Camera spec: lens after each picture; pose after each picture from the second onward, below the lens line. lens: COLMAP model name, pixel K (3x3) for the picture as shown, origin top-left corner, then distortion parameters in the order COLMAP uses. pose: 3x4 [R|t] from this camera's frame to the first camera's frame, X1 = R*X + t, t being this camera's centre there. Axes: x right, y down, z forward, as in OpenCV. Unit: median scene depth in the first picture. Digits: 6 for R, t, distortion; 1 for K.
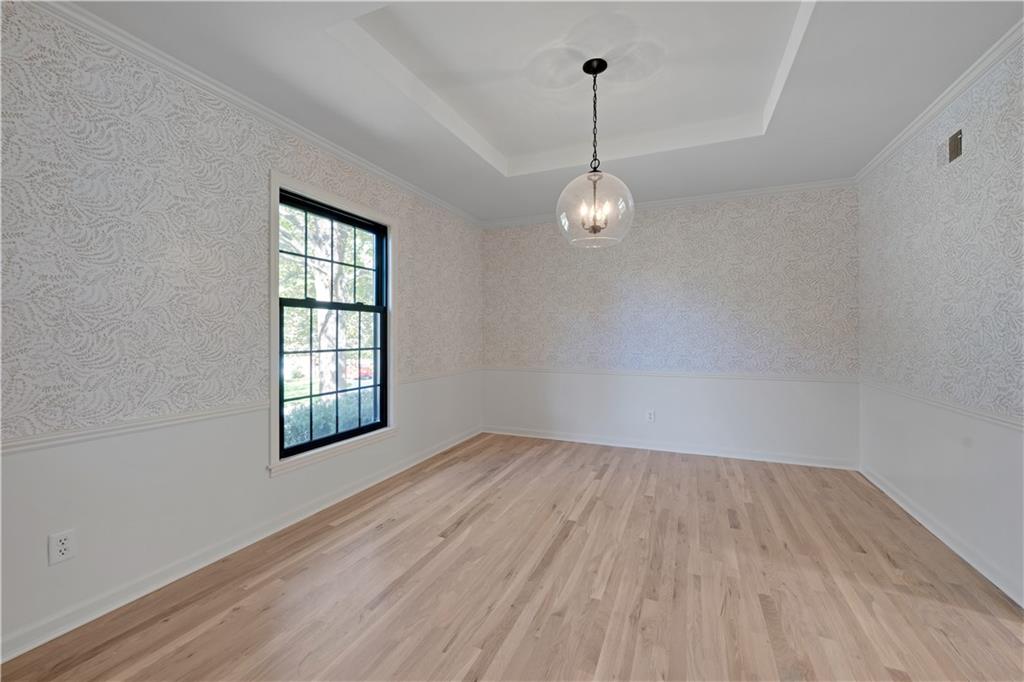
lens RADIAL K [[409.6, 0, 511.9], [0, 409.6, 332.2], [0, 0, 1]] dist [0.000730, 0.000148]
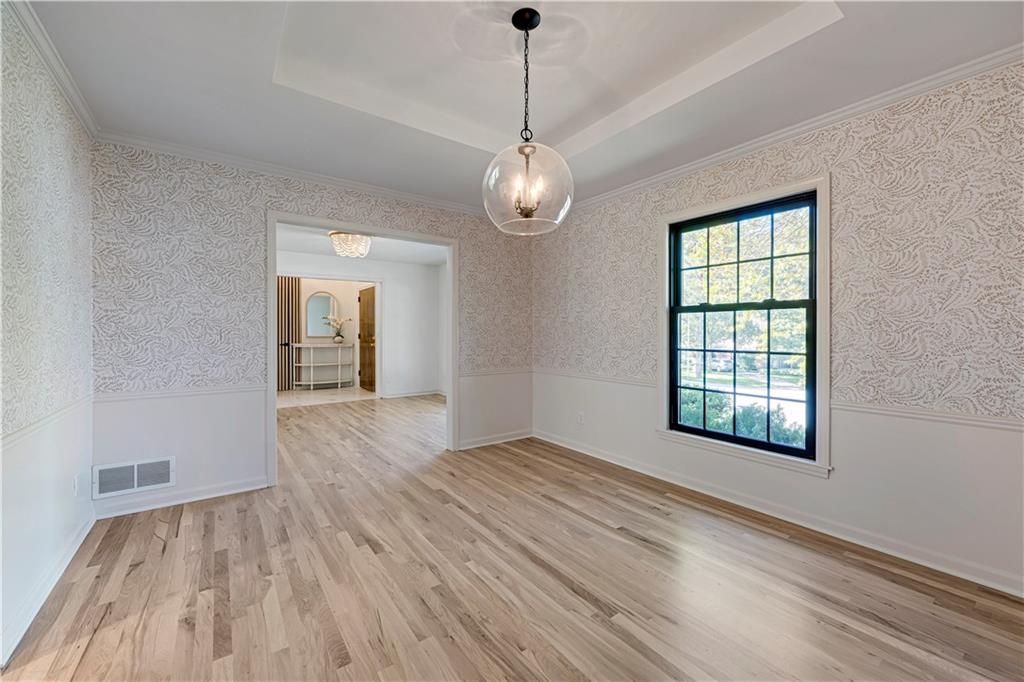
lens RADIAL K [[409.6, 0, 511.9], [0, 409.6, 332.2], [0, 0, 1]] dist [0.000730, 0.000148]
pose [[-0.510679, -0.001936, -0.859769, 0.805330], [0.000791, 0.999996, -0.002721, 0.000095], [0.859771, -0.002070, -0.510676, 1.196286]]
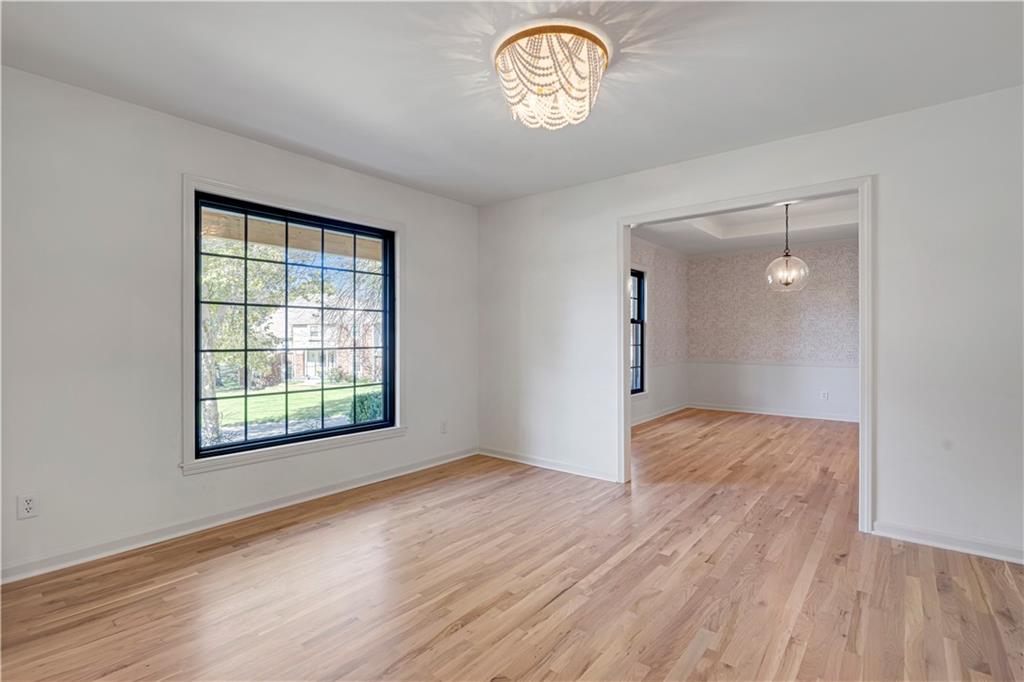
lens RADIAL K [[482.0, 0, 513.4], [0, 482.0, 337.4], [0, 0, 1]] dist [0.000859, 0.000083]
pose [[0.963618, -0.001007, -0.267283, -0.385777], [0.002303, 0.999987, 0.004534, -0.003141], [0.267275, -0.004984, 0.963607, -1.375614]]
